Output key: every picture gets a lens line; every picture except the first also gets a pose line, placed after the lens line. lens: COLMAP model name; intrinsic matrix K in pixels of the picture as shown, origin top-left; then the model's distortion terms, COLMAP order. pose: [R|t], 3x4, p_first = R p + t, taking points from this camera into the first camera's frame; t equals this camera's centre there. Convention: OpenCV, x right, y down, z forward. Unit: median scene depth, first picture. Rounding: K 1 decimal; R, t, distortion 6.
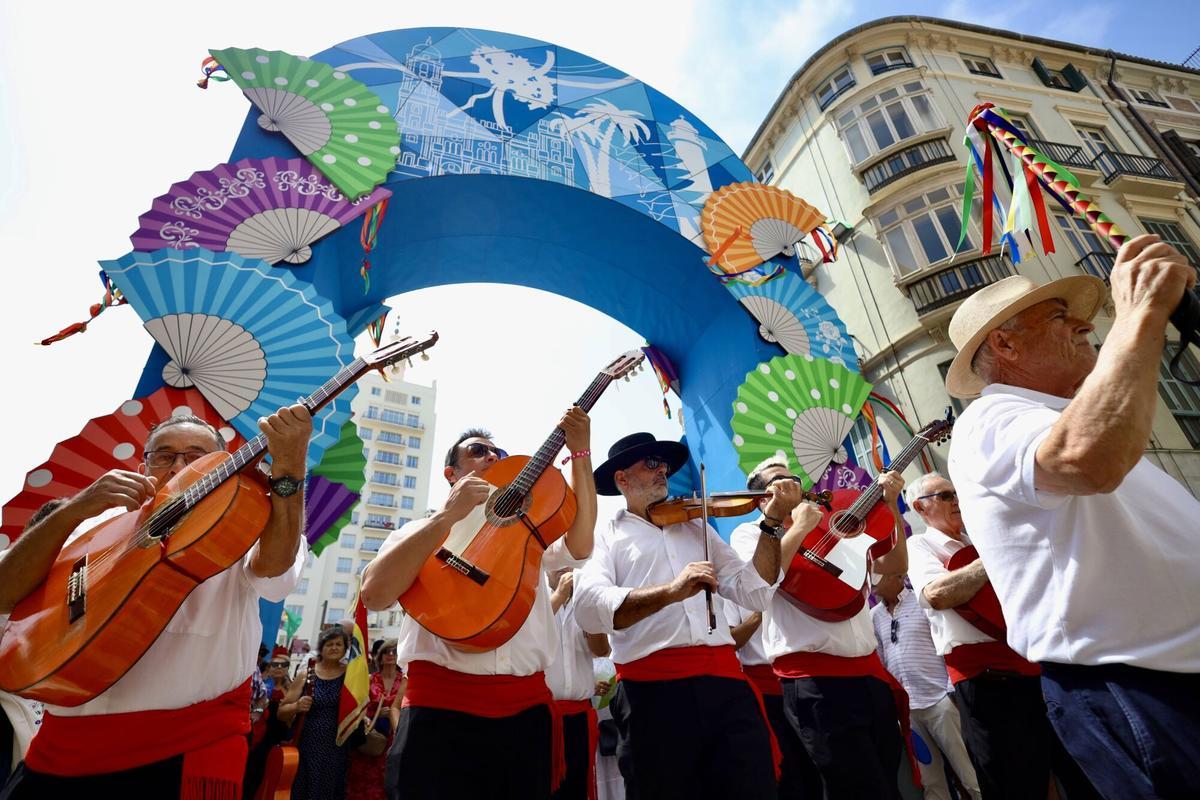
lens RADIAL K [[566.4, 0, 600.0], [0, 566.4, 400.0], [0, 0, 1]] dist [-0.003402, -0.000044]
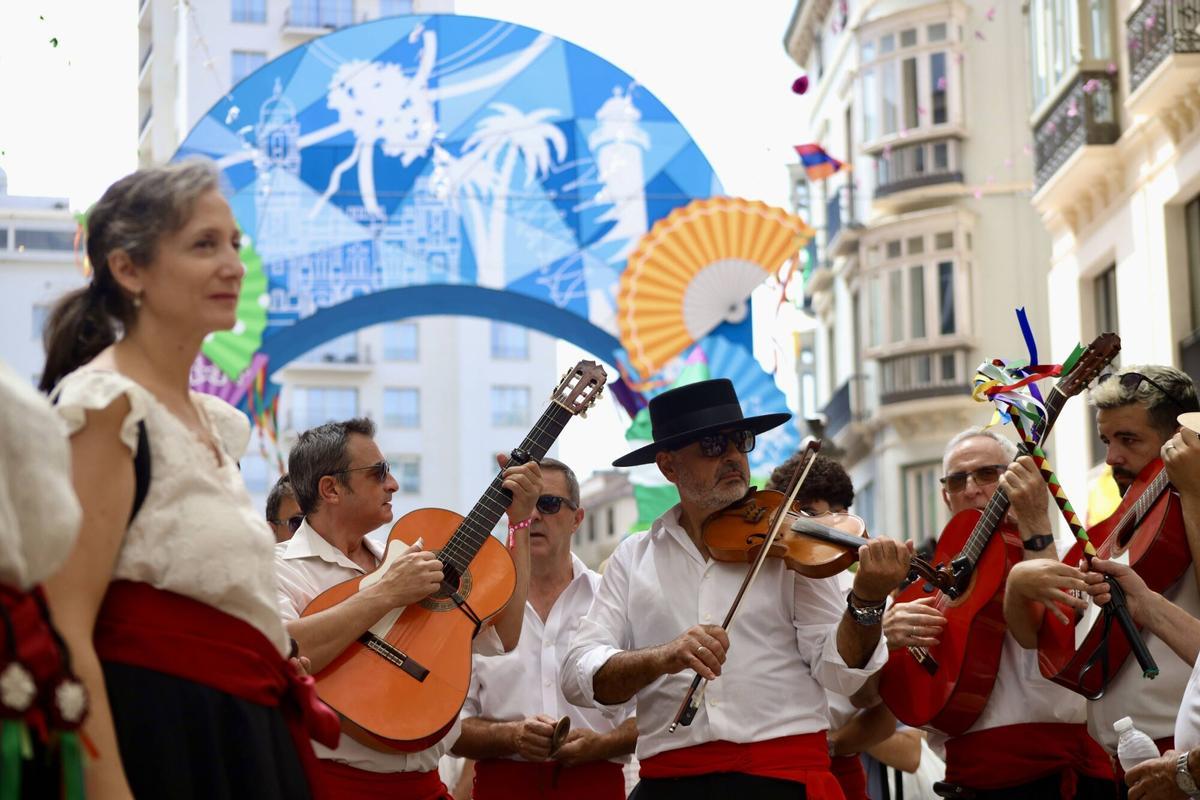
lens RADIAL K [[2690.9, 0, 600.0], [0, 2690.9, 400.0], [0, 0, 1]] dist [-0.067807, 0.029008]
pose [[0.962131, -0.008947, -0.272442, 1.216851], [0.108419, 0.929565, 0.352354, -1.553546], [0.250100, -0.368549, 0.895333, -2.561929]]
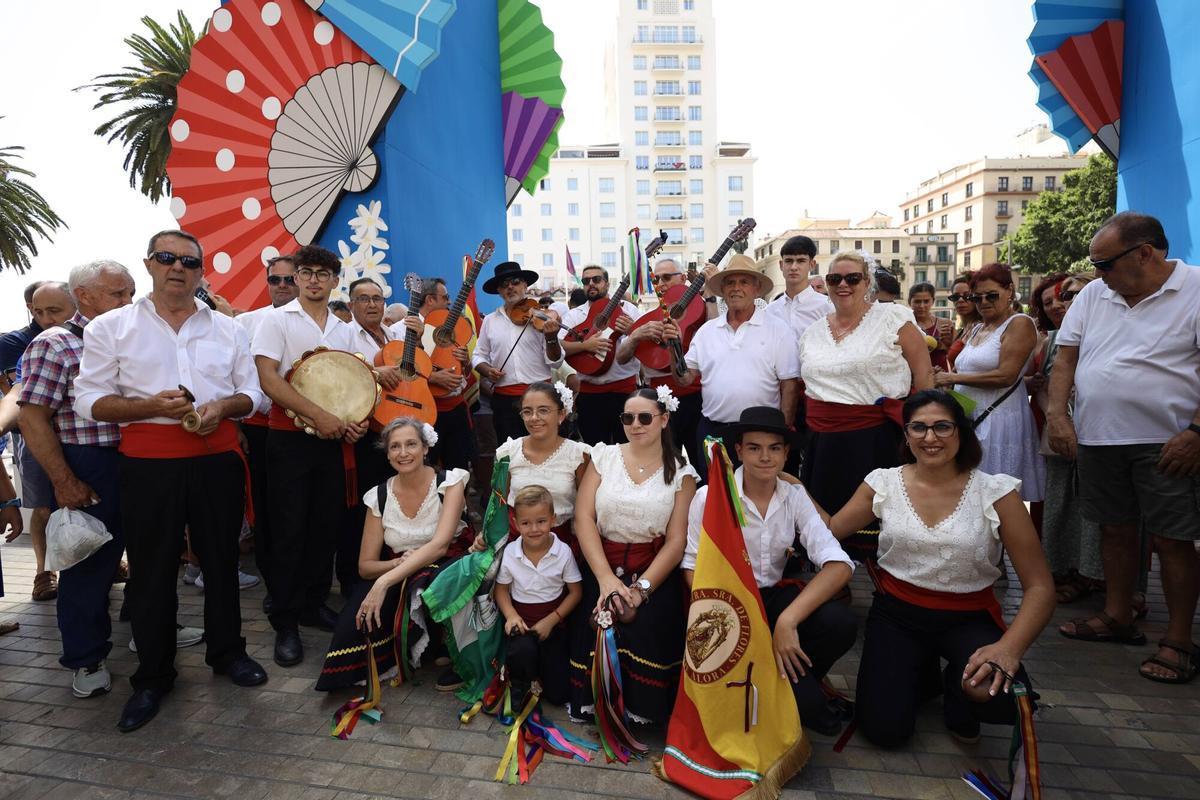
lens RADIAL K [[573.7, 0, 600.0], [0, 573.7, 400.0], [0, 0, 1]] dist [-0.000624, 0.000615]
pose [[0.872652, 0.065961, -0.483867, 0.024484], [0.225116, 0.824943, 0.518451, 0.087046], [0.433361, -0.561354, 0.705039, 0.212843]]
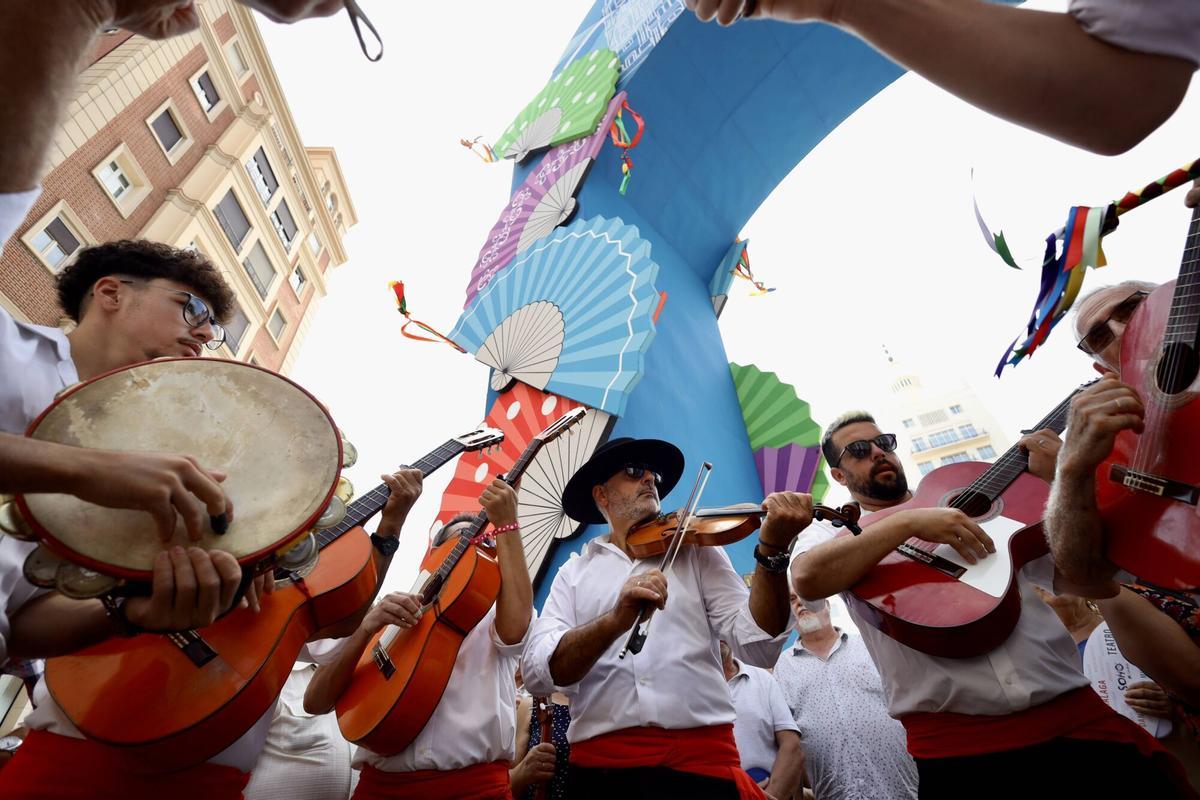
lens RADIAL K [[555.8, 0, 600.0], [0, 555.8, 400.0], [0, 0, 1]] dist [-0.000225, -0.001059]
pose [[0.499607, -0.528947, -0.686009, -0.062804], [0.436511, 0.837759, -0.328051, 0.194360], [0.748232, -0.135554, 0.649442, 0.329715]]
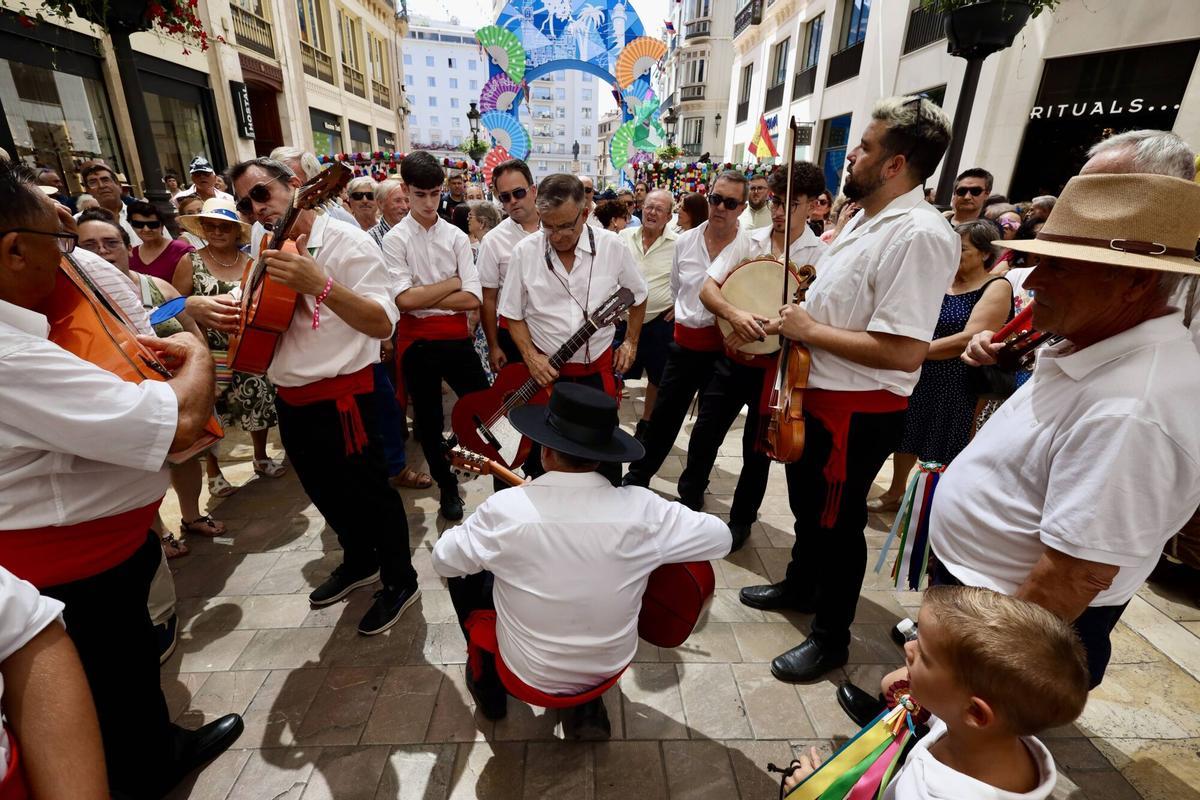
lens RADIAL K [[555.8, 0, 600.0], [0, 555.8, 400.0], [0, 0, 1]] dist [-0.000225, -0.001059]
pose [[0.958511, 0.168131, -0.230193, 1.127710], [0.069149, 0.646275, 0.759965, -1.480771], [0.276542, -0.744353, 0.607836, -2.328407]]
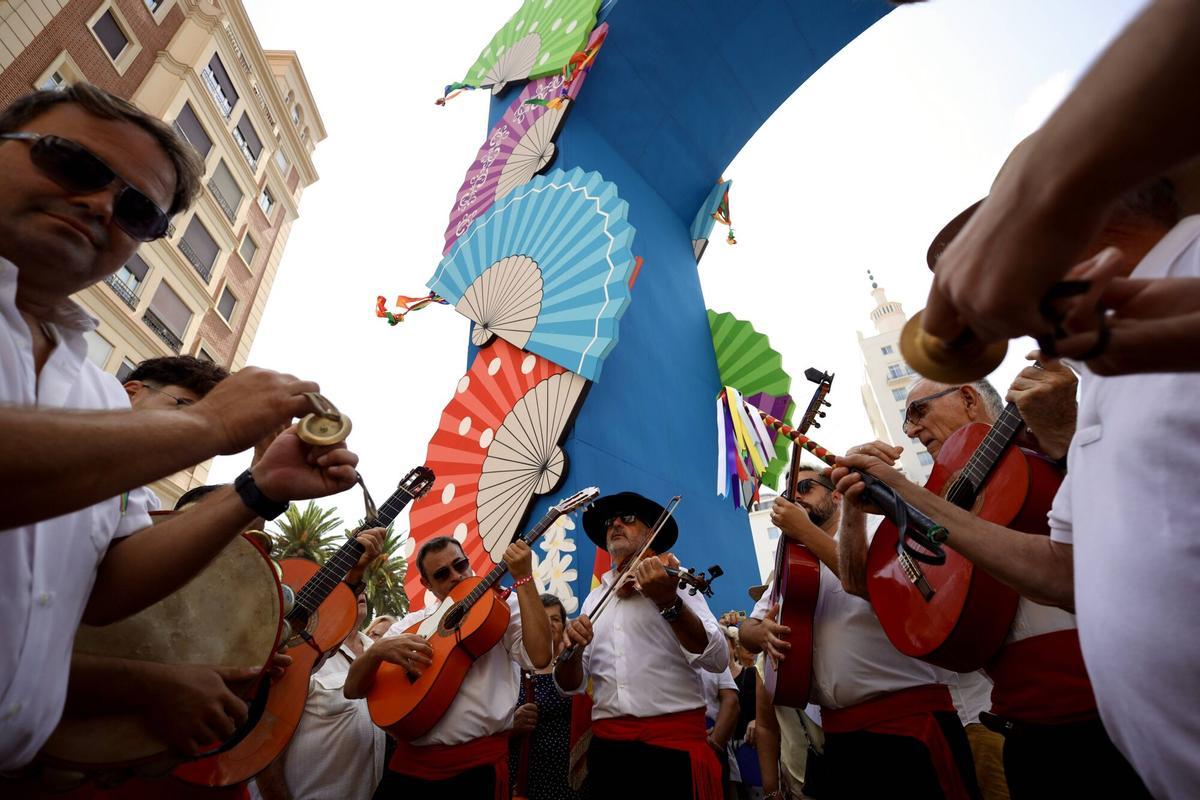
lens RADIAL K [[555.8, 0, 600.0], [0, 555.8, 400.0], [0, 0, 1]] dist [-0.000225, -0.001059]
pose [[0.522914, -0.426269, -0.738143, -0.030210], [0.439002, 0.876972, -0.195443, 0.177193], [0.730642, -0.221847, 0.645714, 0.325257]]
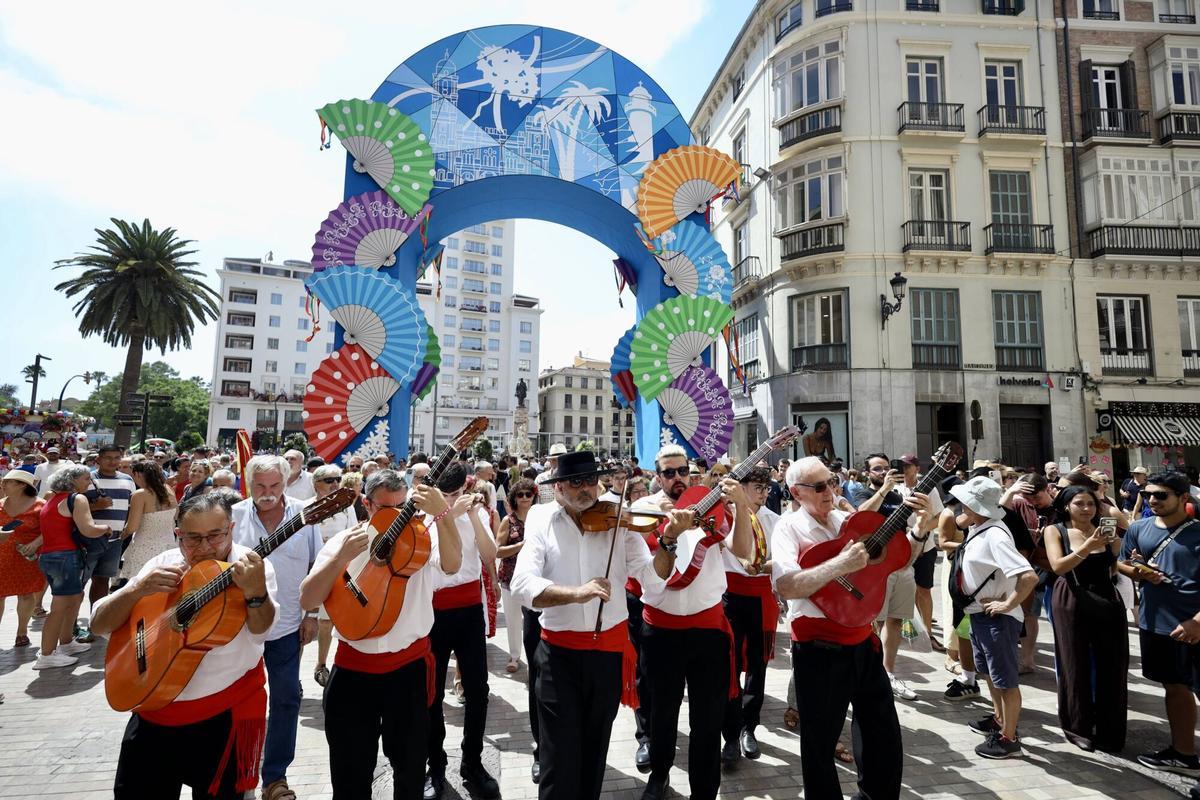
lens RADIAL K [[573.7, 0, 600.0], [0, 573.7, 400.0], [0, 0, 1]] dist [-0.000624, 0.000615]
pose [[0.986464, 0.052419, -0.155376, 0.341756], [0.014257, 0.916525, 0.399723, -0.417408], [0.163359, -0.396528, 0.903371, -0.567908]]
